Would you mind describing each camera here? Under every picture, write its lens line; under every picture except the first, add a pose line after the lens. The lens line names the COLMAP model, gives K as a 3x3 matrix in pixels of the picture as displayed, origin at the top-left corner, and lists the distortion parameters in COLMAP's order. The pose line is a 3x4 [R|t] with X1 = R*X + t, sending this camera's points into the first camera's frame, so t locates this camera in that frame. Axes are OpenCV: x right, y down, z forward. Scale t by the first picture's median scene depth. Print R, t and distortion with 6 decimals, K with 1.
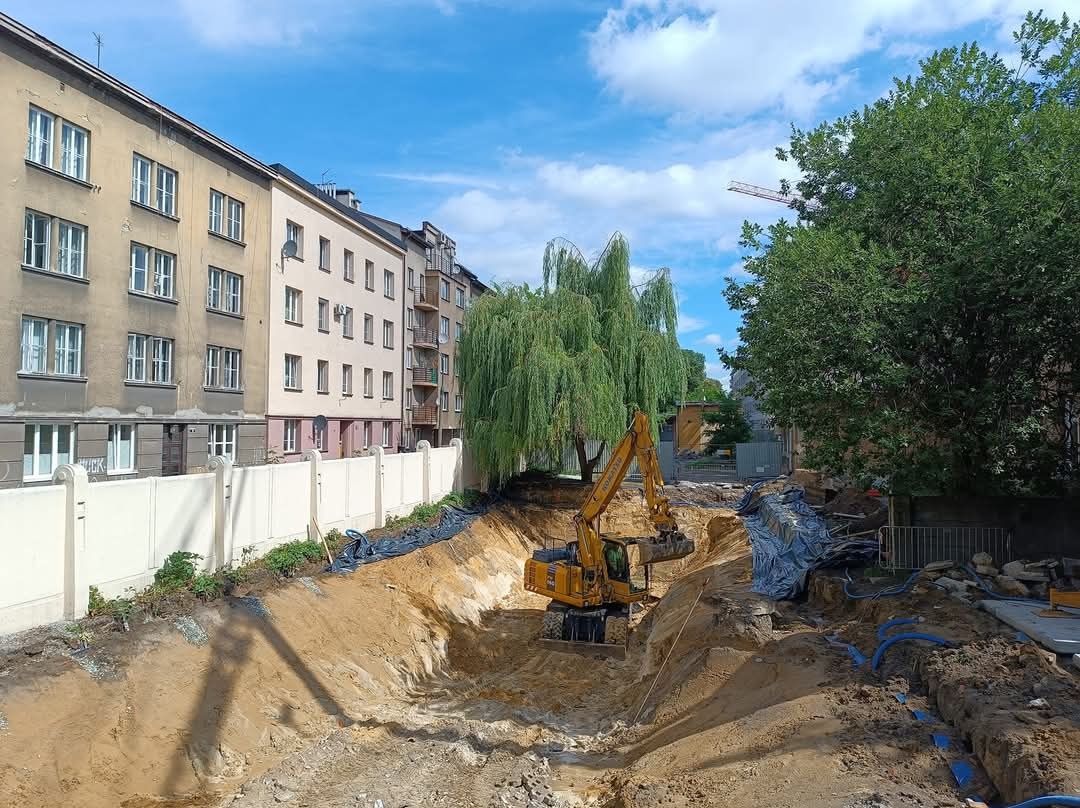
lens RADIAL K [[758.5, 0, 540.2], [0, 758.5, 402.0], [0, 0, 1]] dist [0.008996, 0.001686]
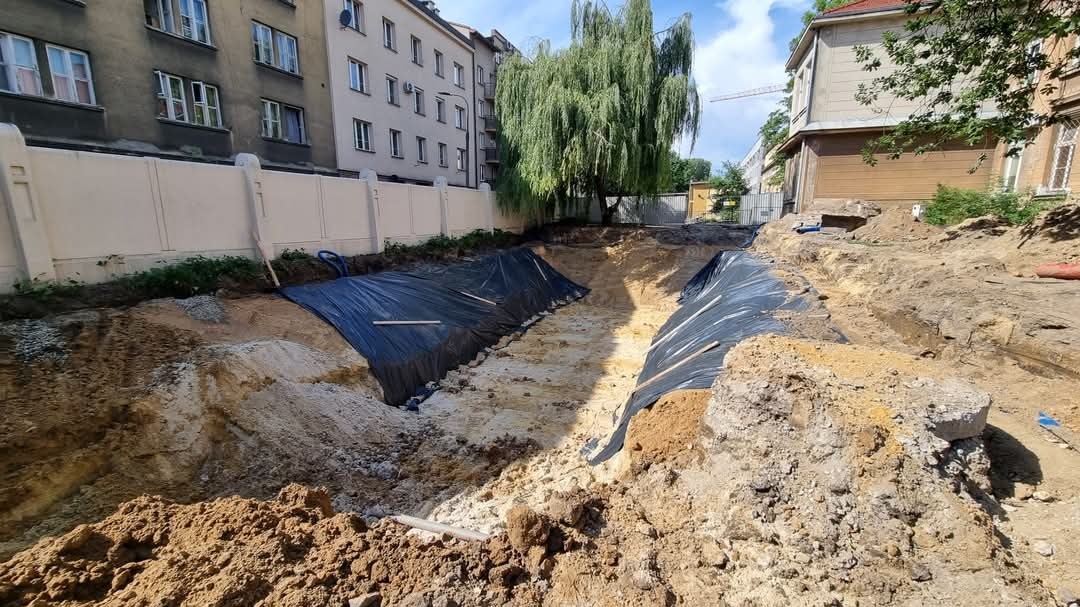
lens RADIAL K [[437.4, 0, 537.7], [0, 437.4, 303.1], [0, 0, 1]] dist [-0.000467, -0.000024]
pose [[0.988350, 0.021048, -0.150733, 0.062050], [0.013192, 0.974816, 0.222619, 0.071669], [0.151622, -0.222014, 0.963182, 0.316434]]
